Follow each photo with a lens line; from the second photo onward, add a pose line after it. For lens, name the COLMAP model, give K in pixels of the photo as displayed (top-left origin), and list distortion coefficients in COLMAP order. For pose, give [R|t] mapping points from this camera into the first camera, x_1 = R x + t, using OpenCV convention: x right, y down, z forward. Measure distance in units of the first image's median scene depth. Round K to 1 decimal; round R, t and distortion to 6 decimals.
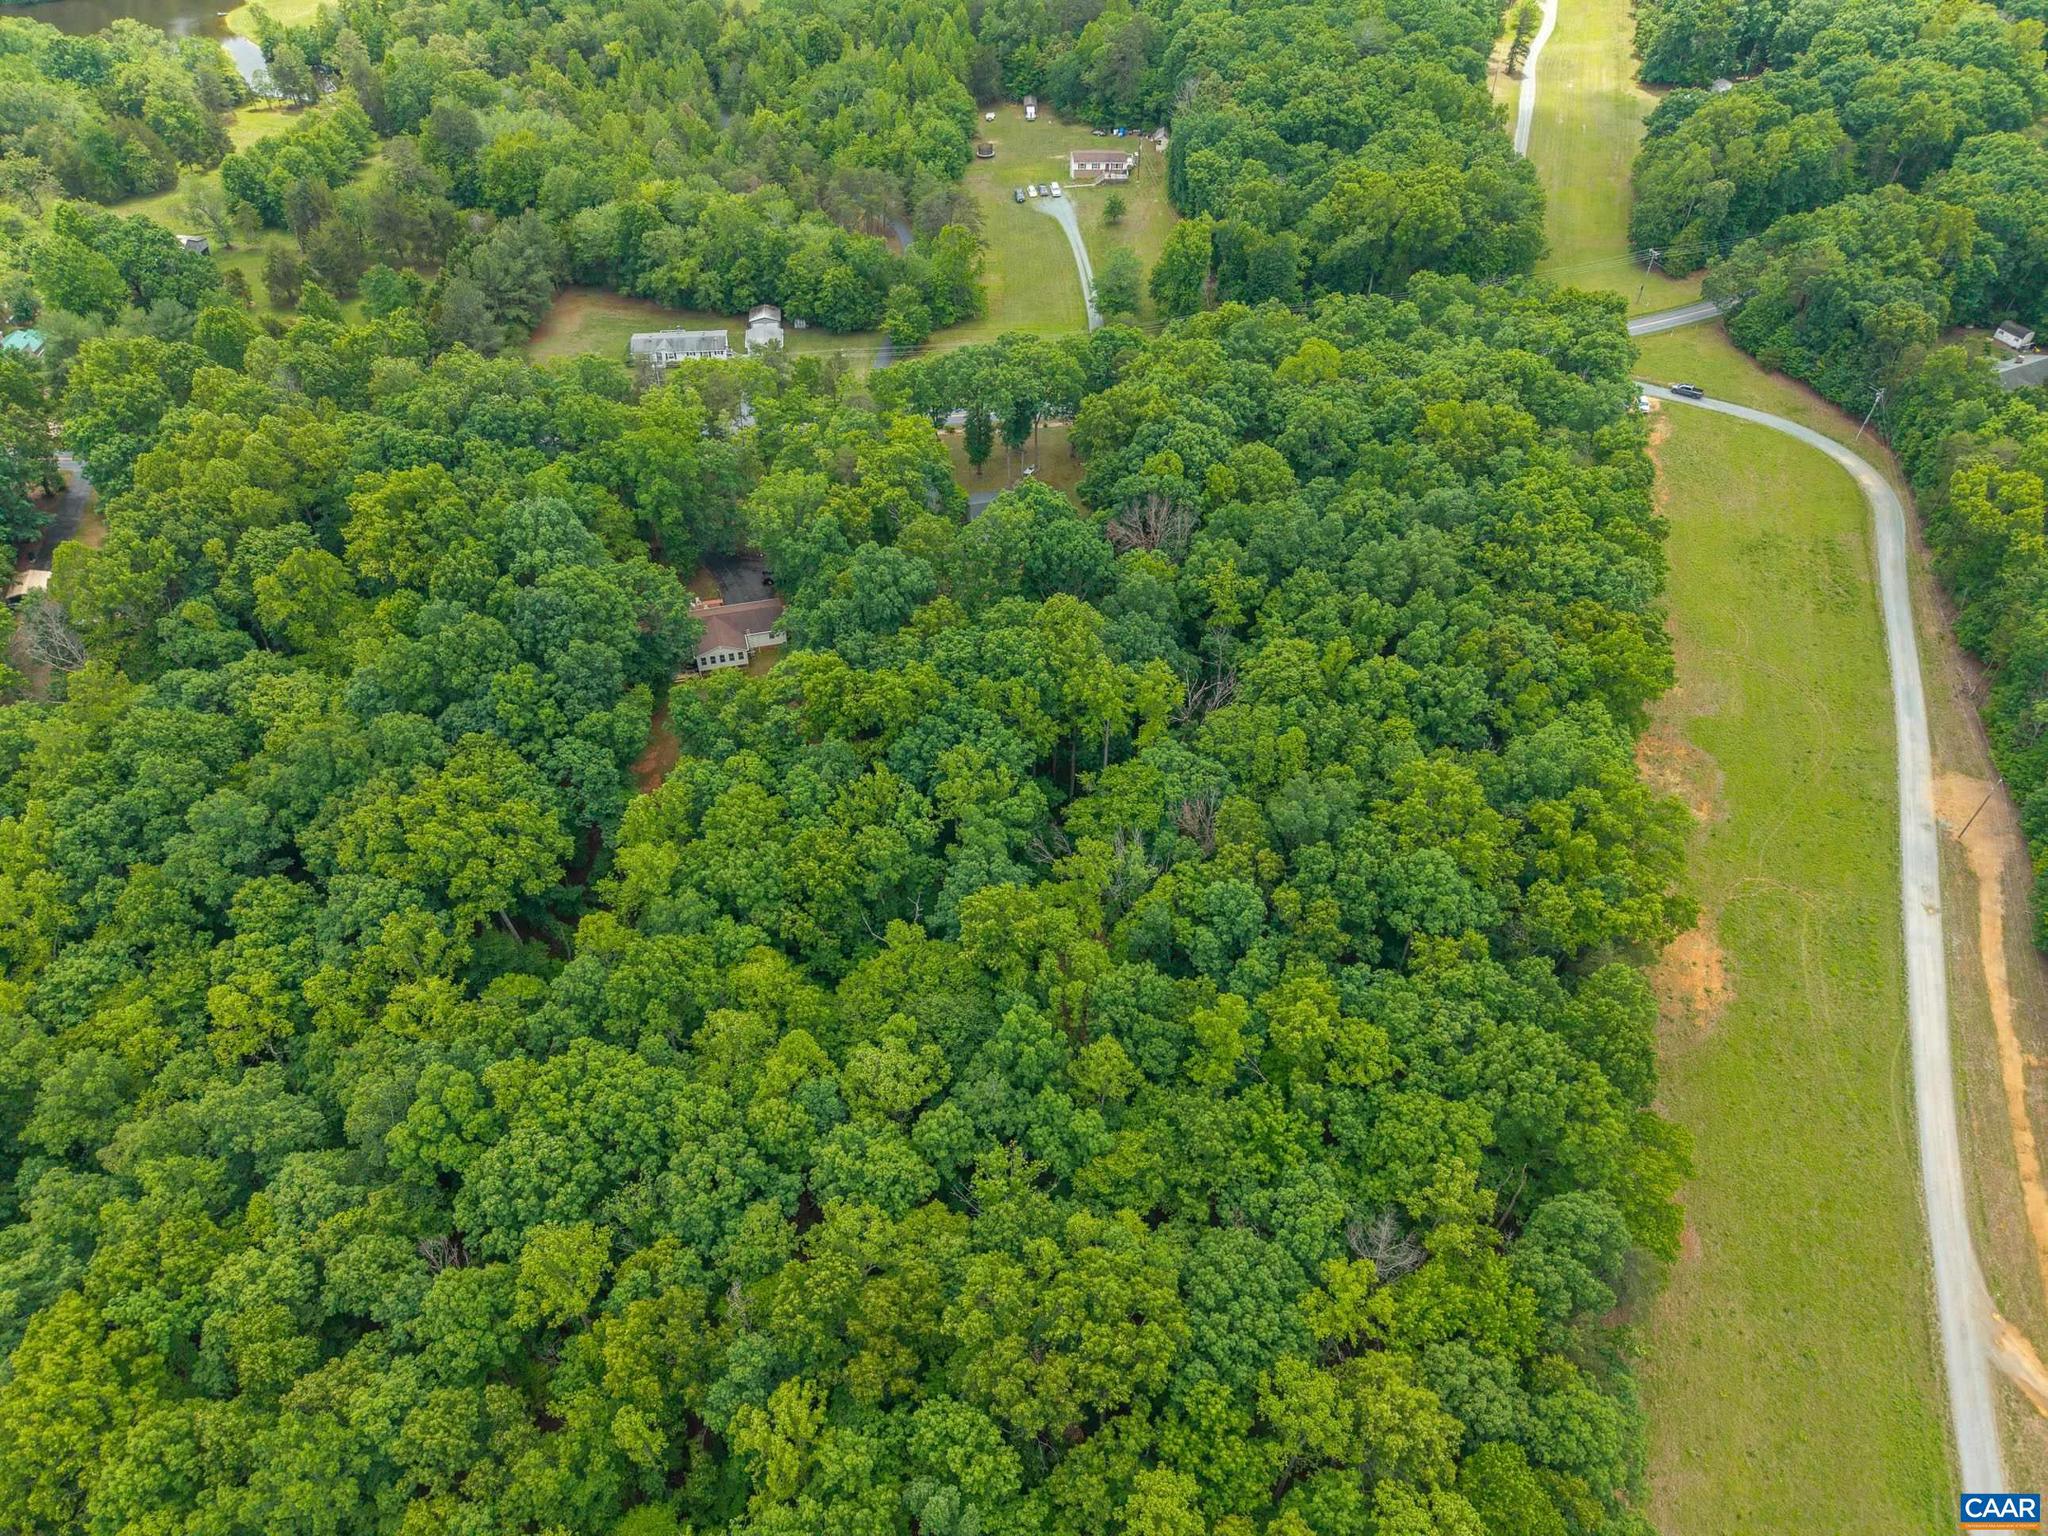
lens RADIAL K [[1369.7, 0, 1015.8], [0, 1369.7, 762.5], [0, 0, 1]] dist [0.013437, -0.005191]
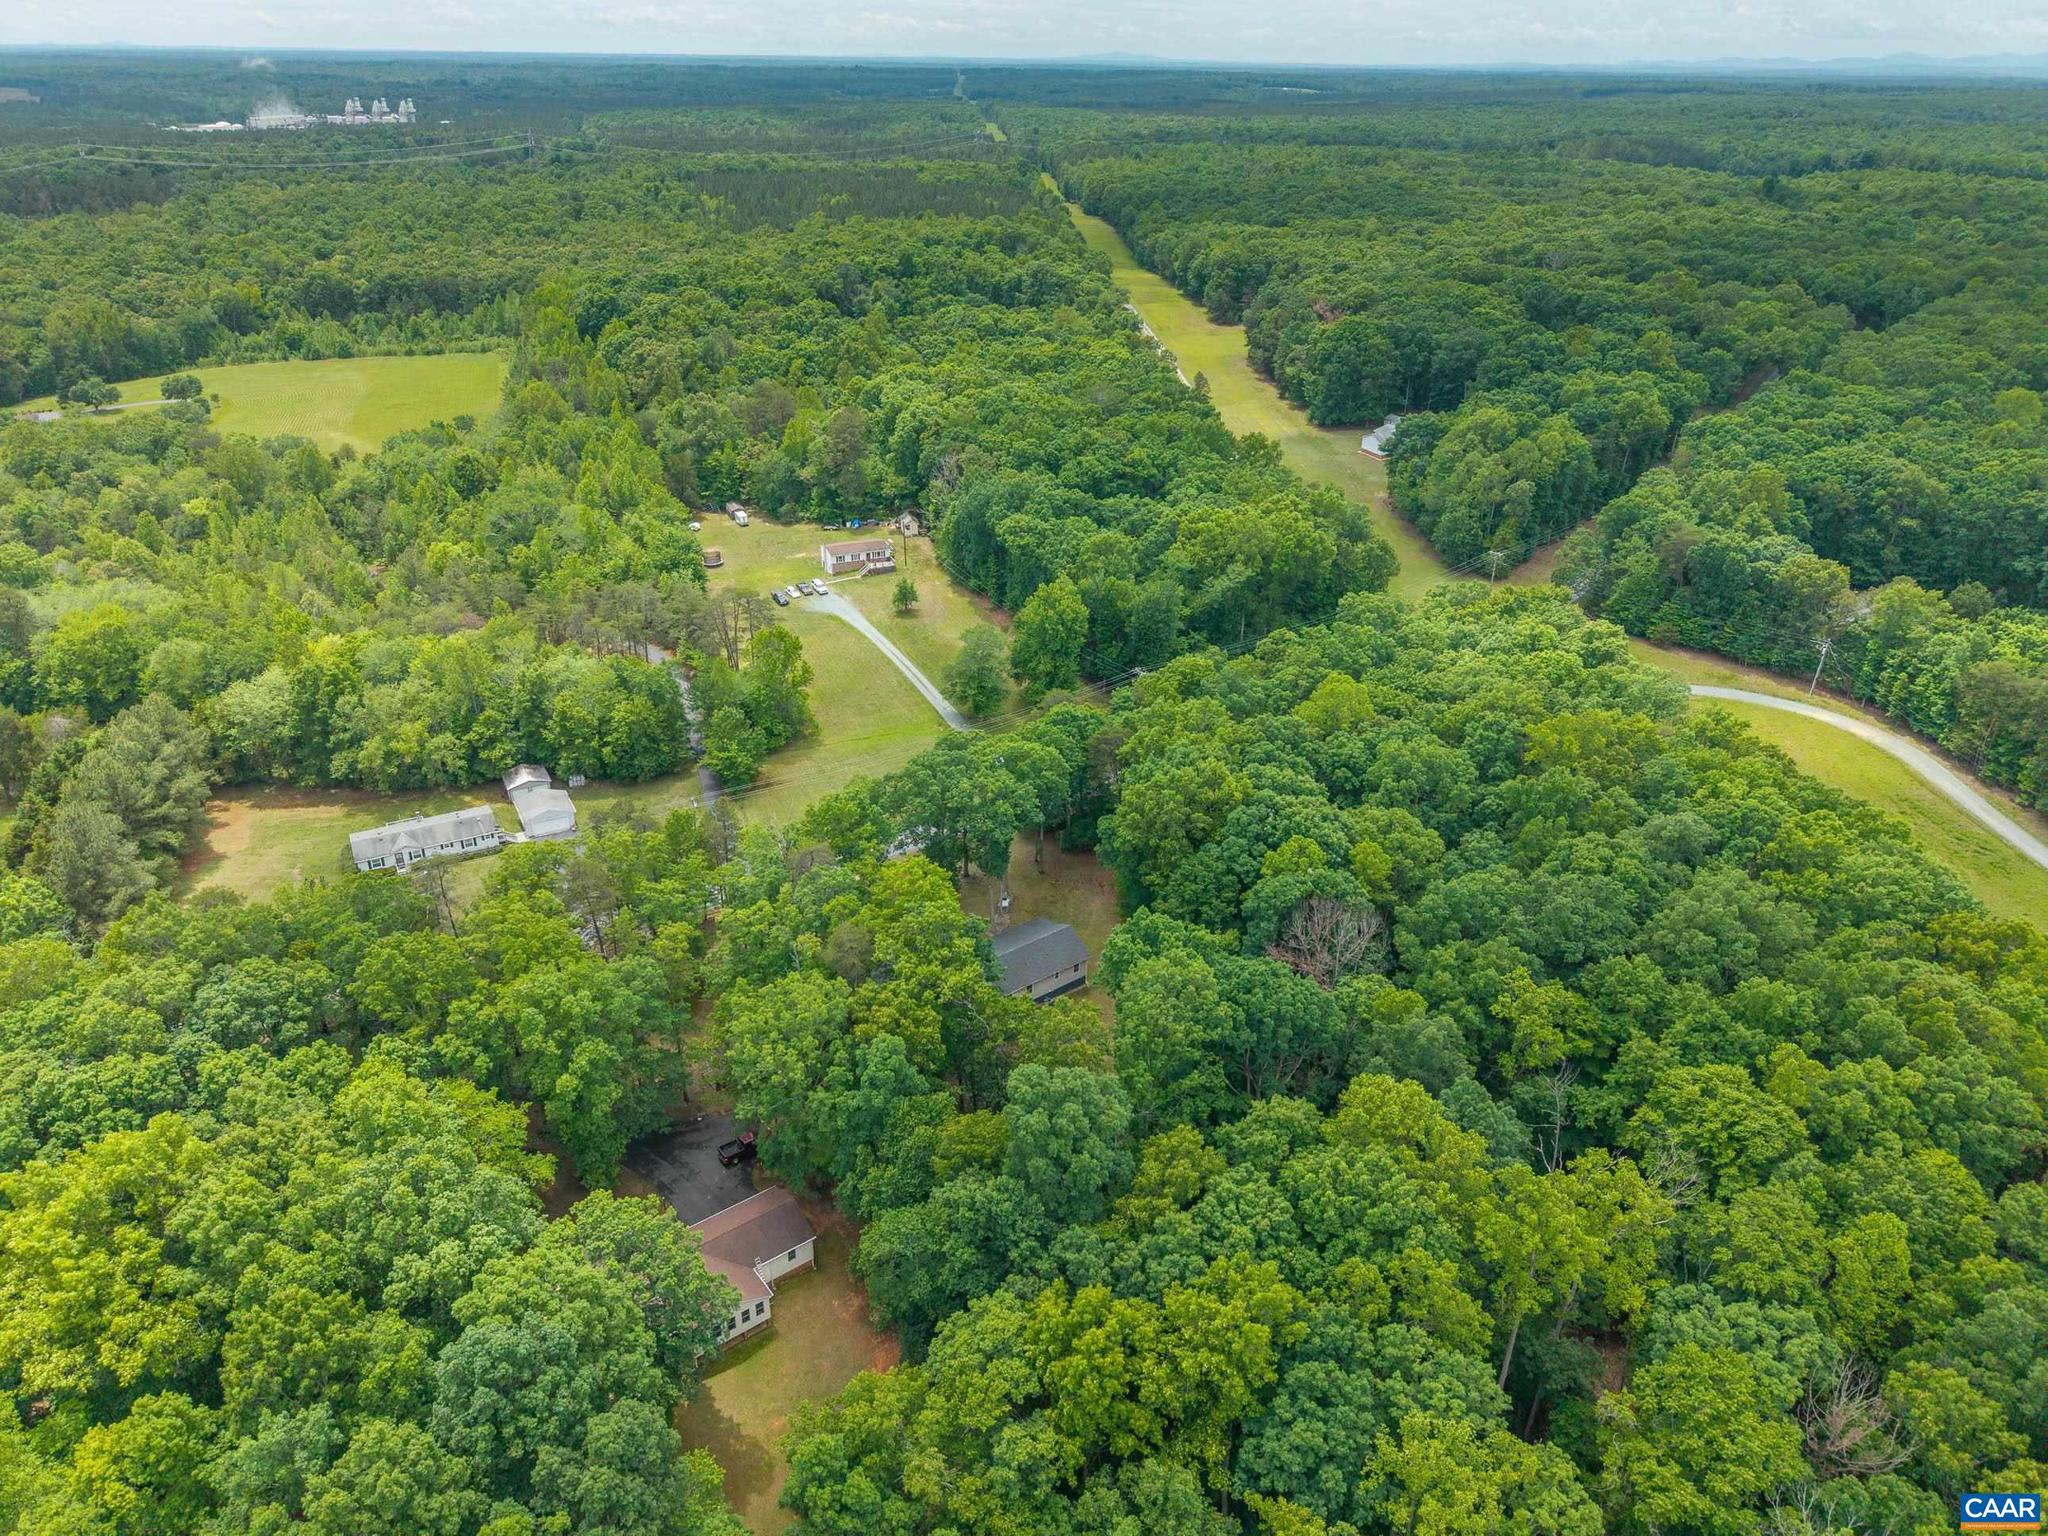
lens RADIAL K [[1364.1, 0, 1018.4], [0, 1364.1, 764.2], [0, 0, 1]] dist [0.035638, -0.036750]
pose [[0.931331, -0.171584, 0.321219, -0.178257], [0.255055, 0.936916, -0.239031, -0.091940], [-0.259941, 0.304545, 0.916342, 0.261105]]
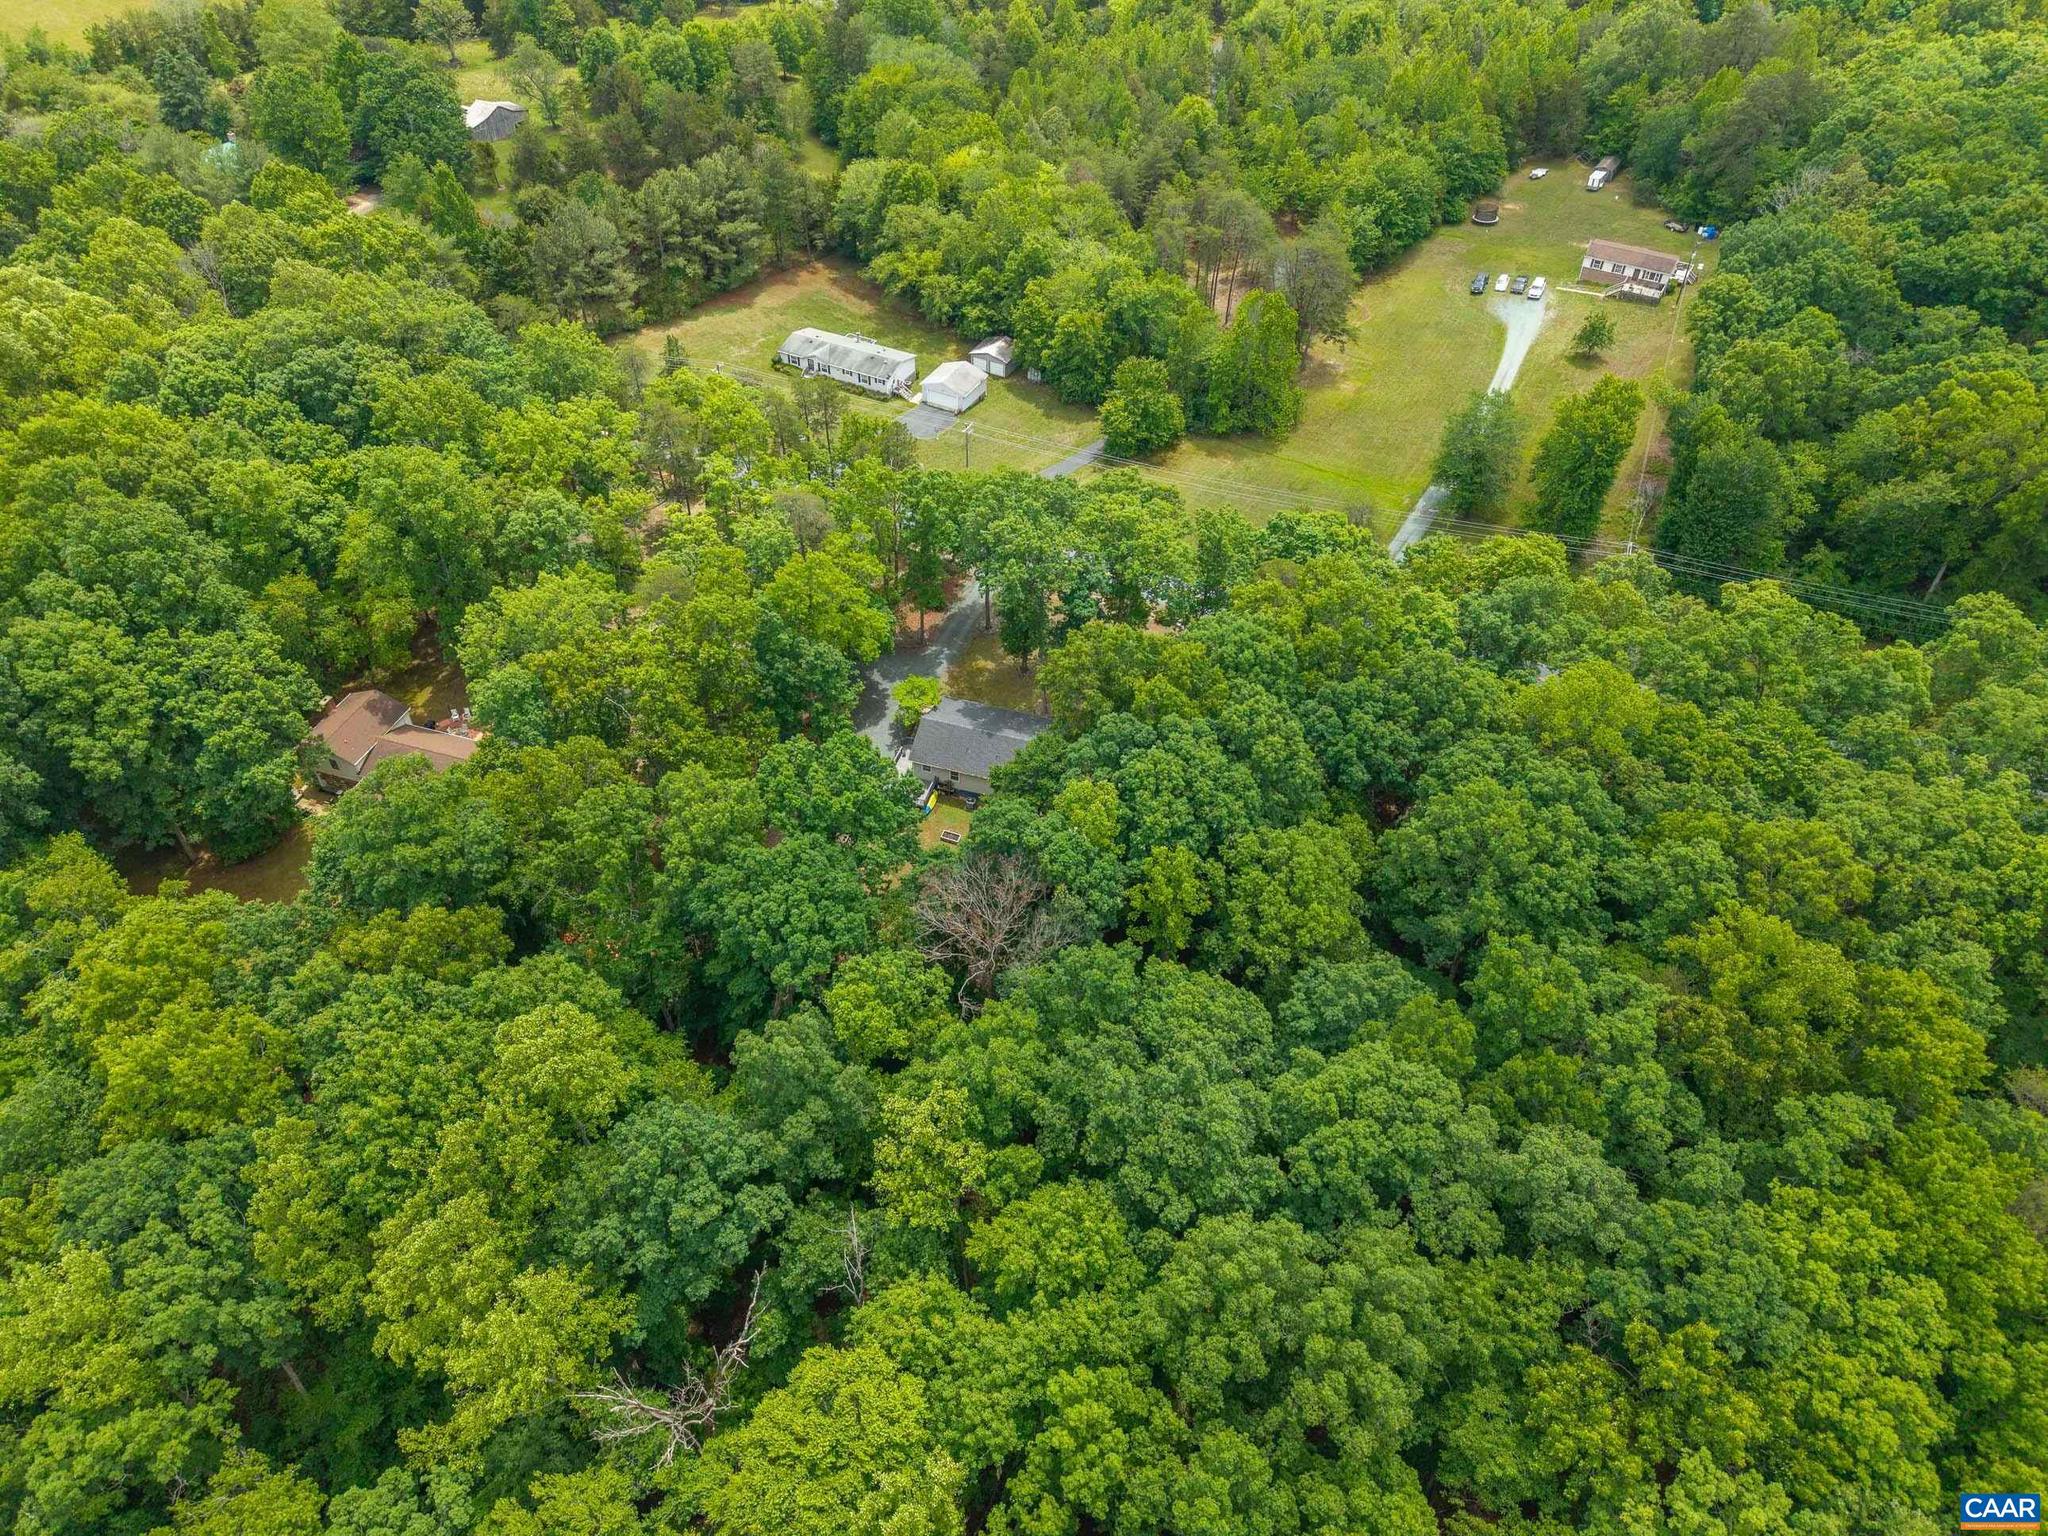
lens RADIAL K [[1364.1, 0, 1018.4], [0, 1364.1, 764.2], [0, 0, 1]] dist [0.035638, -0.036750]
pose [[0.839035, 0.372773, -0.396309, 0.200381], [-0.380138, 0.922770, 0.063169, -0.181418], [0.389250, 0.097651, 0.915941, 0.379557]]
